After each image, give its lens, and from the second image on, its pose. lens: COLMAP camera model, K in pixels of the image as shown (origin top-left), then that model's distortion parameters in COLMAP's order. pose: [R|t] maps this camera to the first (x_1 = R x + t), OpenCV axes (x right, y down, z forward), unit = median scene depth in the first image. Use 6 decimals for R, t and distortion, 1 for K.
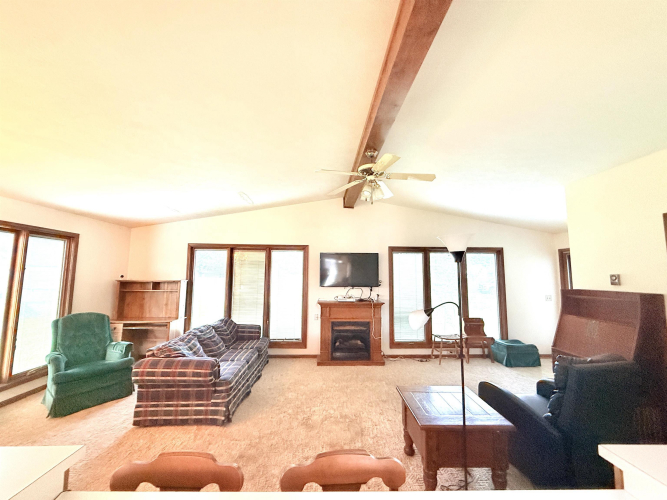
lens RADIAL K [[264.9, 0, 331.4], [0, 264.9, 252.7], [0, 0, 1]] dist [0.000744, -0.000752]
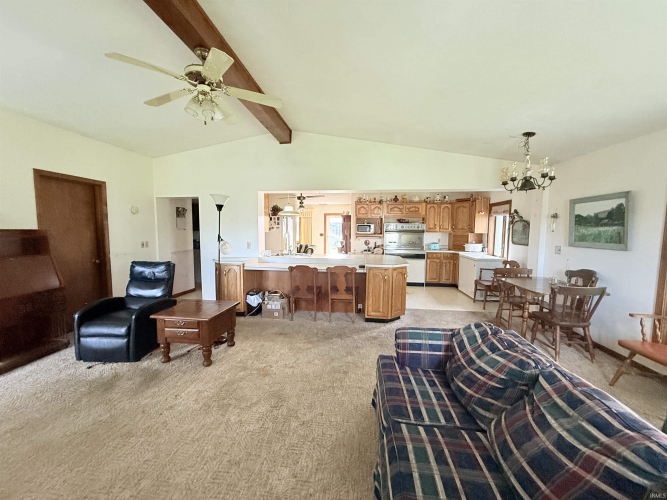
lens RADIAL K [[264.9, 0, 329.8], [0, 264.9, 248.8], [0, 0, 1]] dist [0.000744, -0.000752]
pose [[-0.987543, -0.026218, 0.155147, -0.206557], [-0.027851, 0.999577, -0.008357, 0.108592], [-0.154863, -0.012574, -0.987856, 1.020271]]
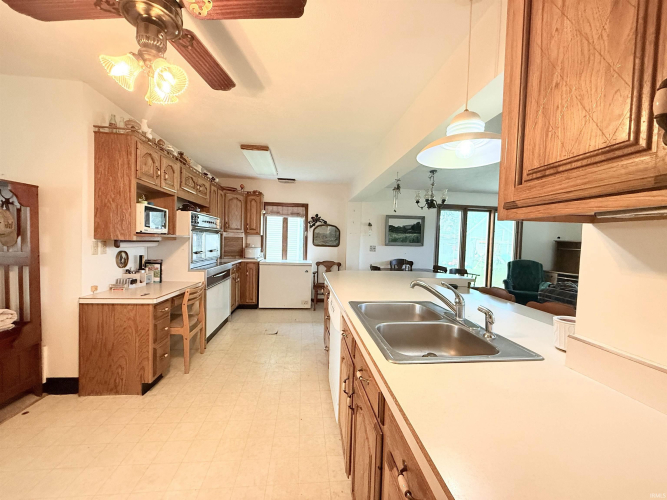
lens RADIAL K [[264.9, 0, 331.8], [0, 264.9, 250.2], [0, 0, 1]] dist [0.000744, -0.000752]
pose [[0.071987, 0.028840, -0.996989, 0.377614], [0.058282, 0.997752, 0.033070, 0.043454], [0.995701, -0.060487, 0.070145, -0.161792]]
